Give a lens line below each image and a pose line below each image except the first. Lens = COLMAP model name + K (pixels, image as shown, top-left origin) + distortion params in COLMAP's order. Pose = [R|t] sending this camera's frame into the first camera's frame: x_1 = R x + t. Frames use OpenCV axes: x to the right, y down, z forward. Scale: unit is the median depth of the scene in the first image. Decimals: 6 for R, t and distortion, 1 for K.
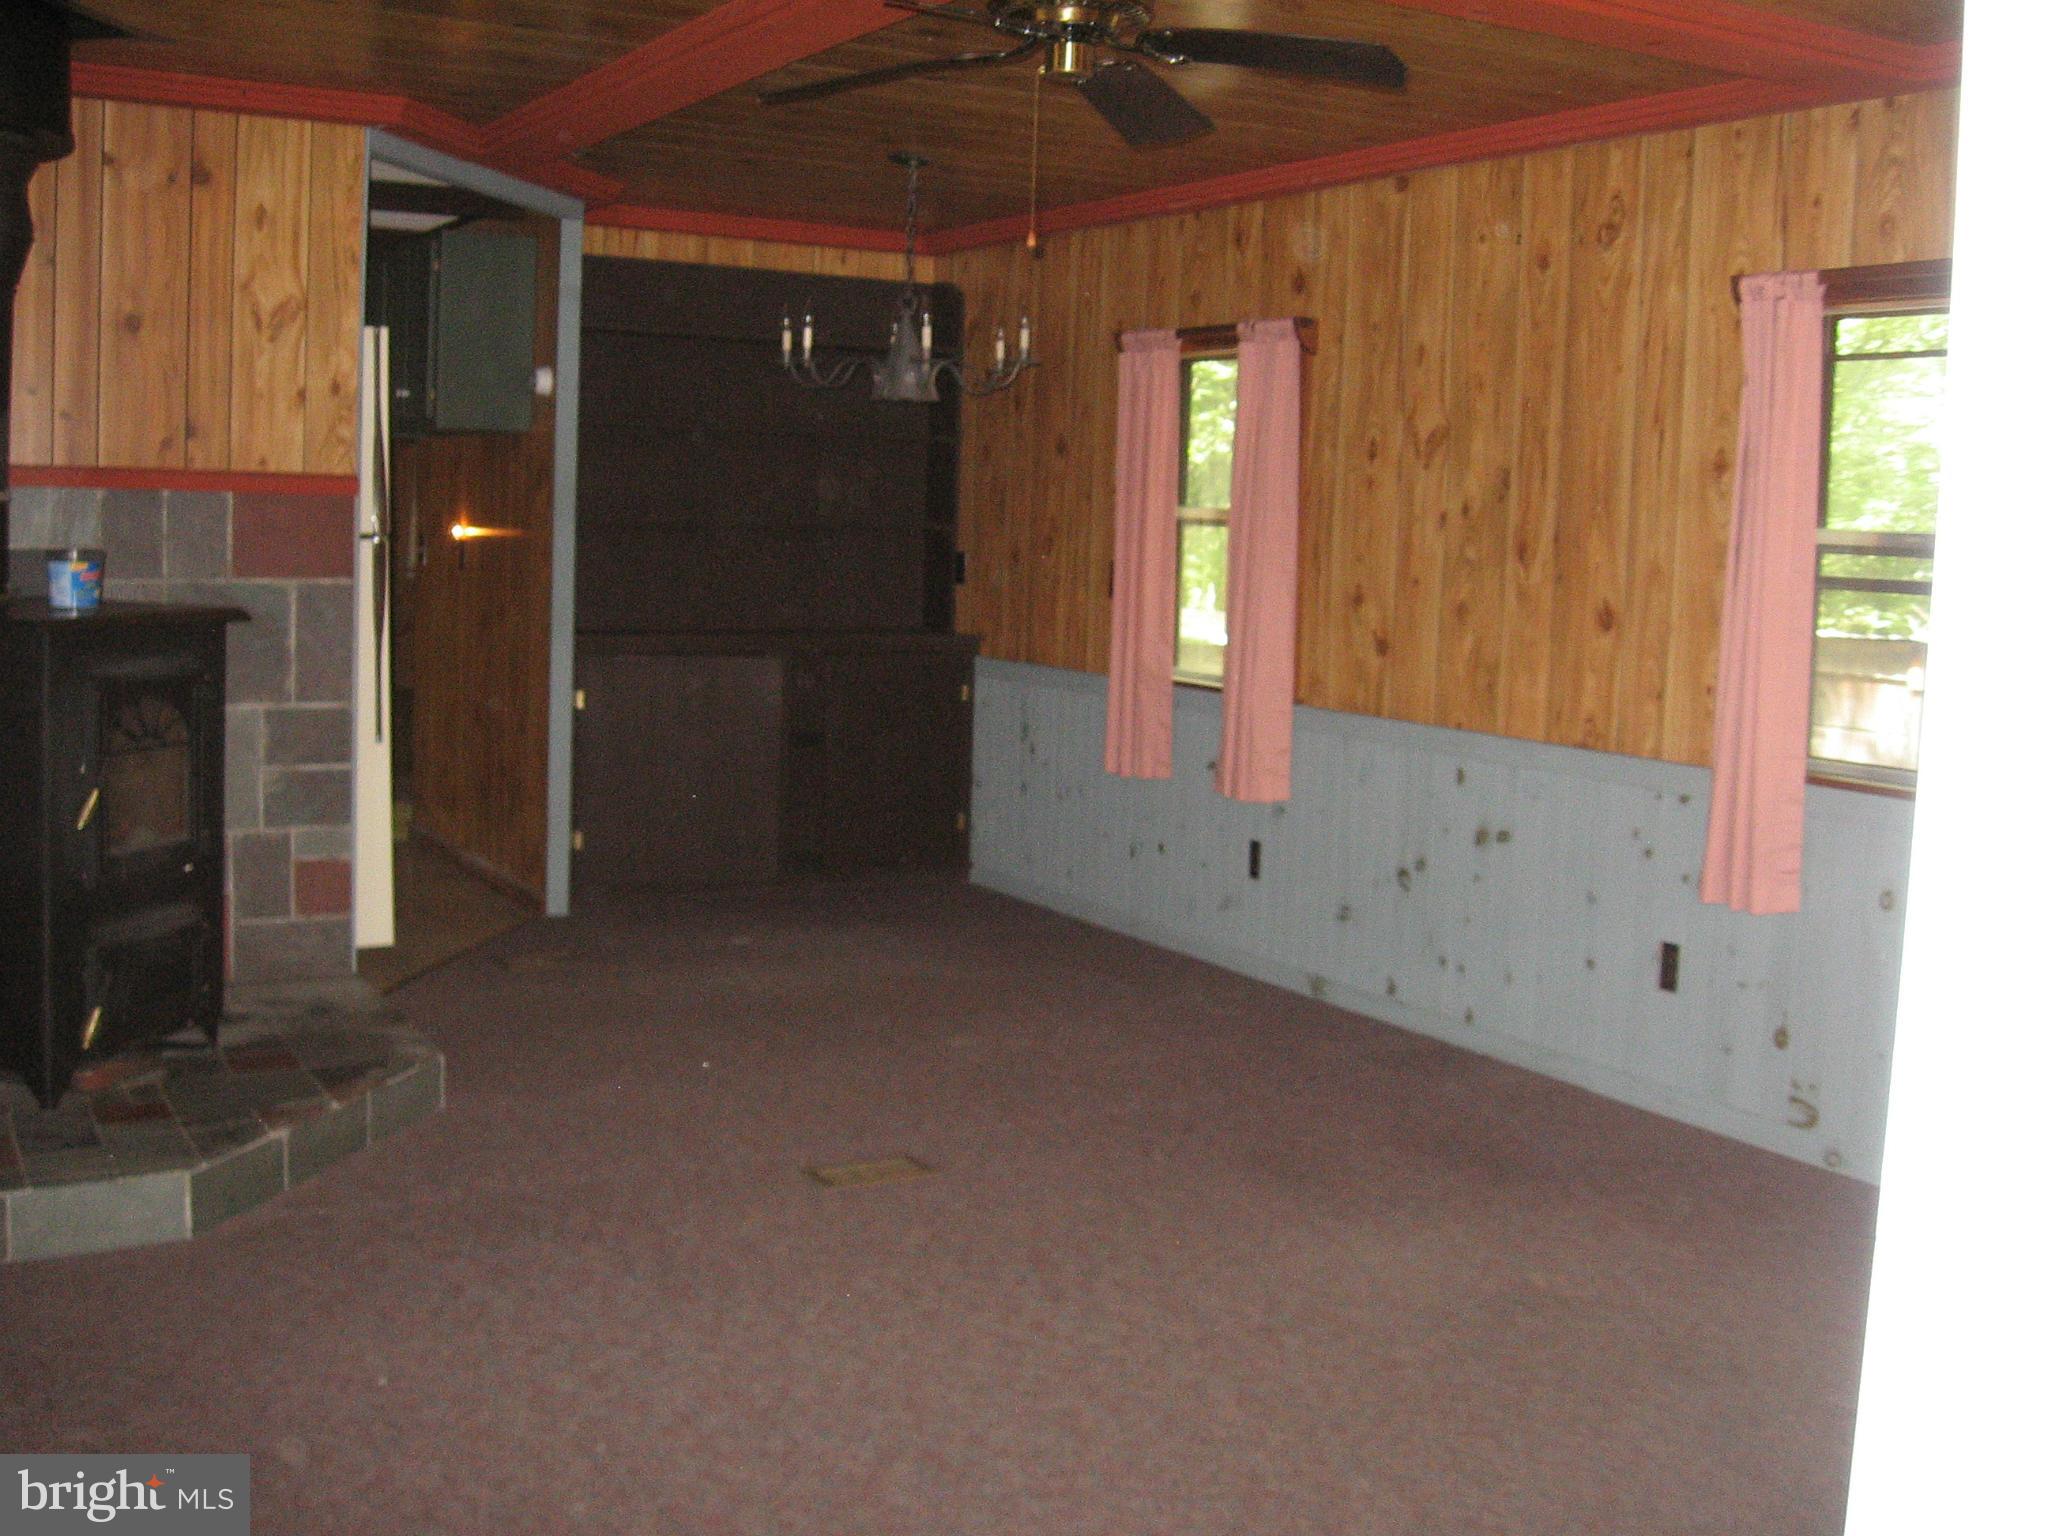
lens RADIAL K [[2141.1, 0, 1018.1], [0, 2141.1, 752.1], [0, 0, 1]] dist [-0.119100, 0.000000]
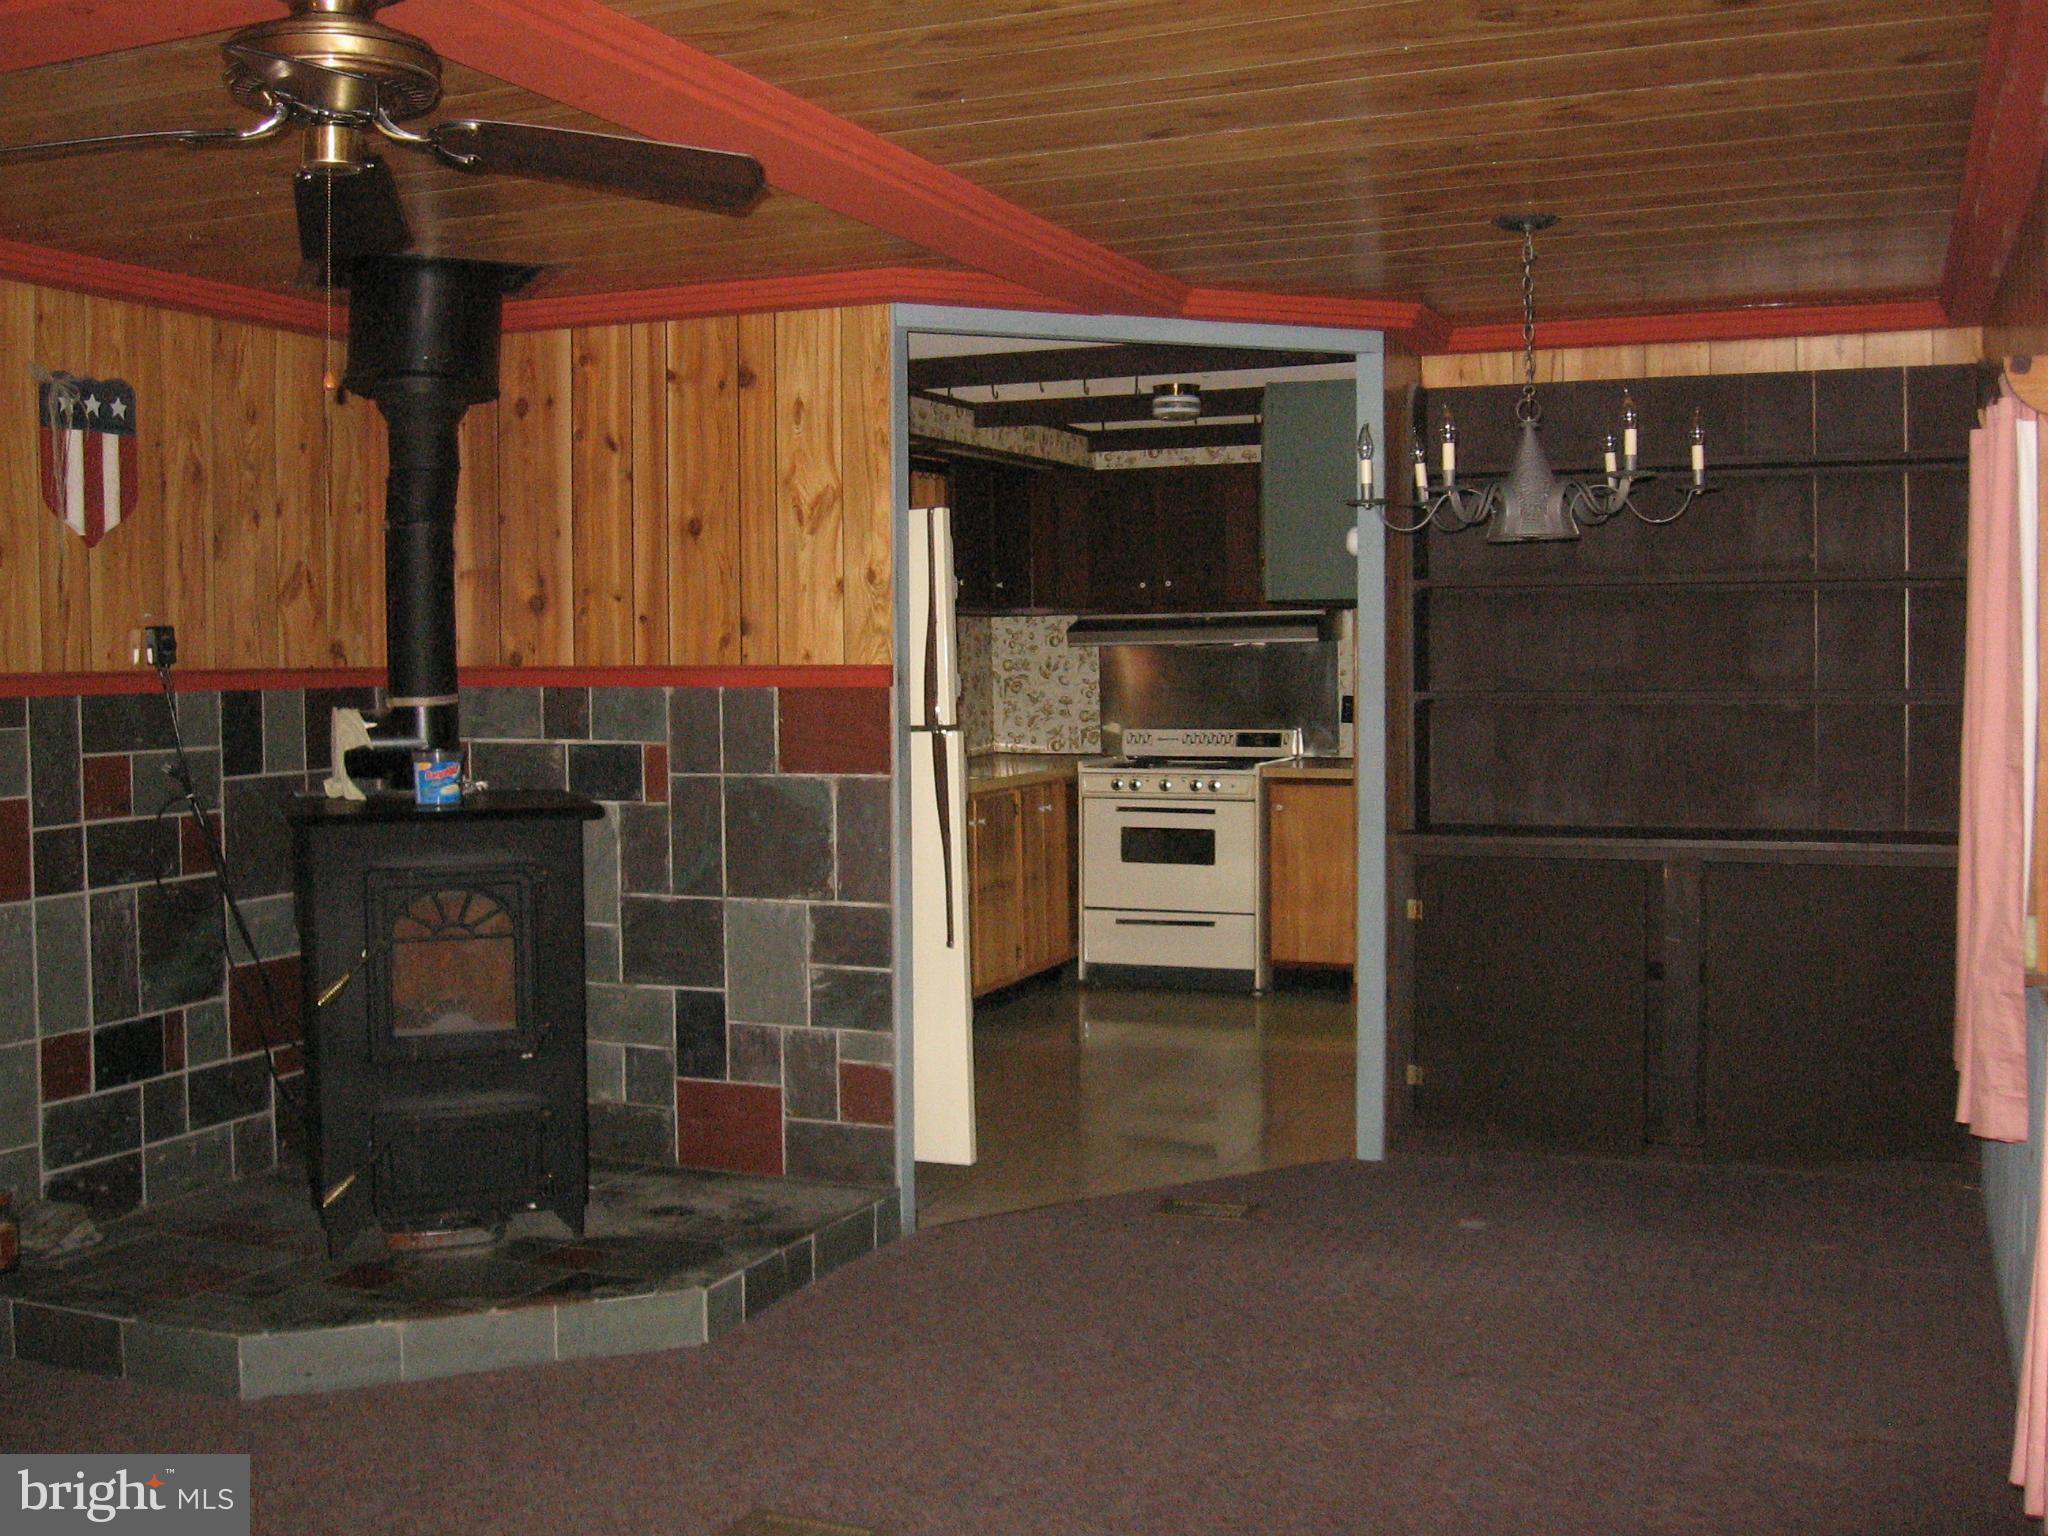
lens RADIAL K [[2141.1, 0, 1004.8], [0, 2141.1, 748.3], [0, 0, 1]] dist [-0.119100, 0.000000]
pose [[0.599079, -0.001827, -0.800688, 0.513810], [-0.058695, 0.997207, -0.046191, -0.054325], [0.798536, 0.074668, 0.597298, 0.485646]]
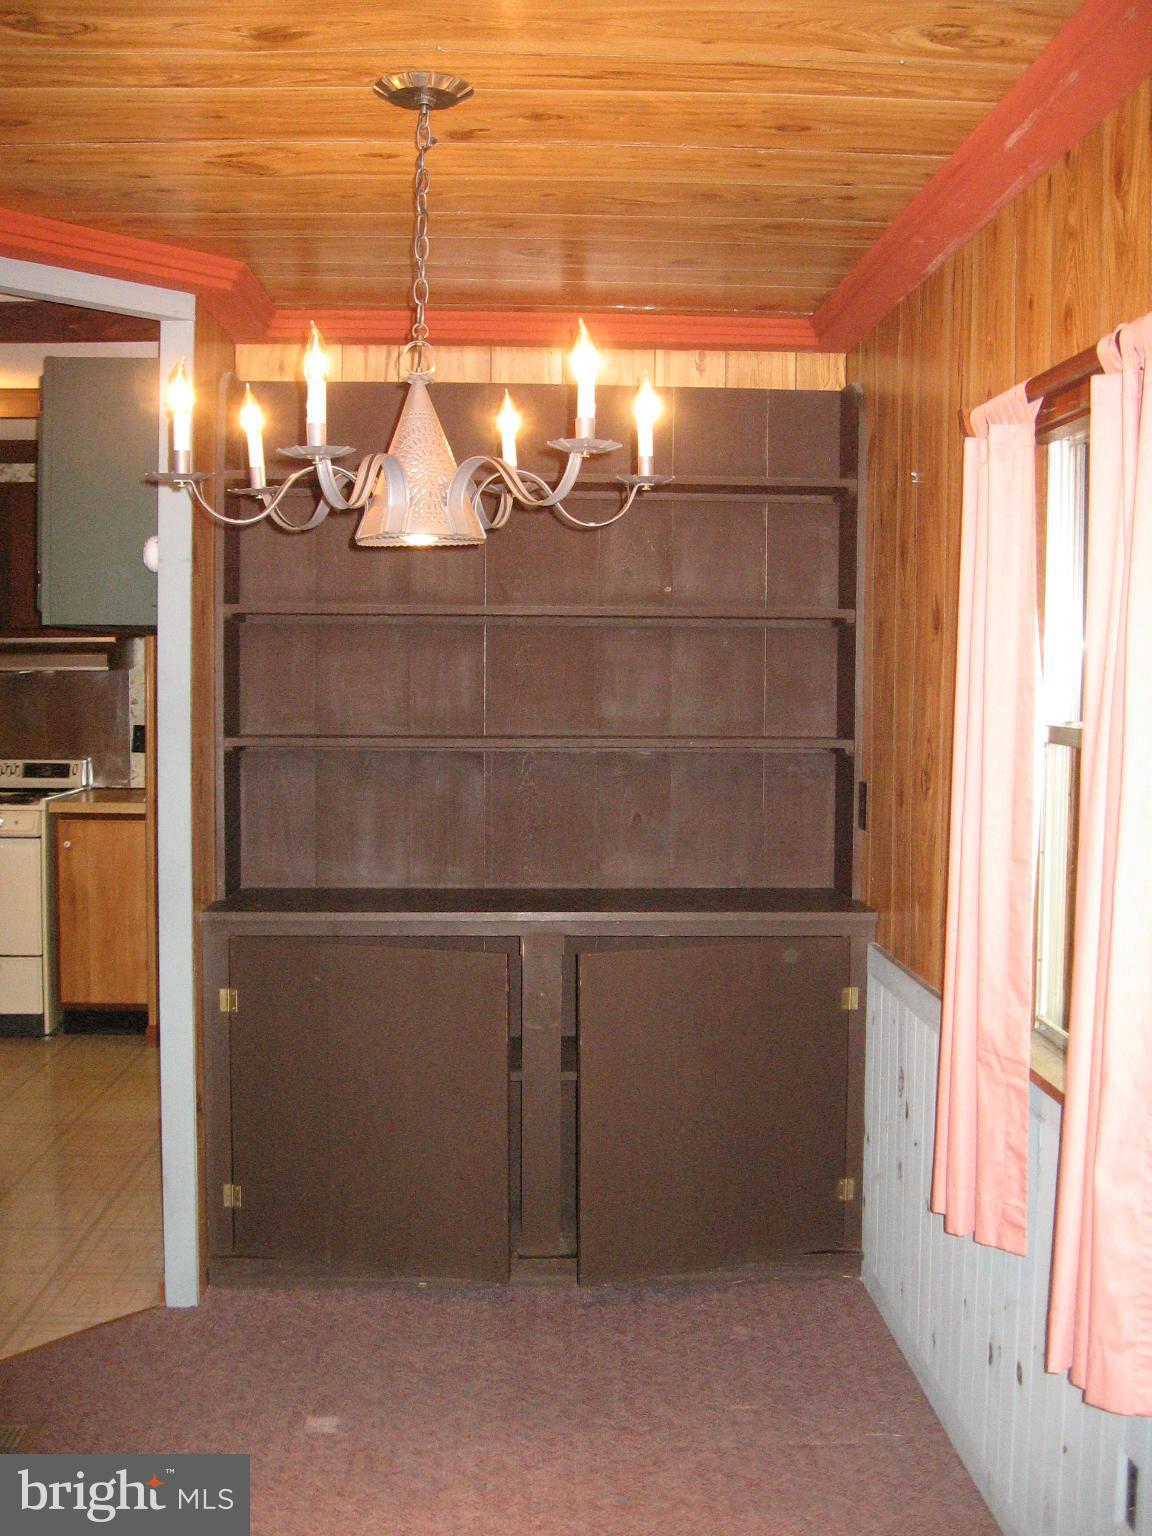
lens RADIAL K [[1605.8, 0, 587.7], [0, 1605.8, 740.7], [0, 0, 1]] dist [-0.119100, 0.000000]
pose [[0.882295, -0.005094, -0.470670, 0.202367], [-0.029997, 0.997300, -0.067025, -0.107345], [0.469741, 0.073255, 0.879760, 0.796638]]
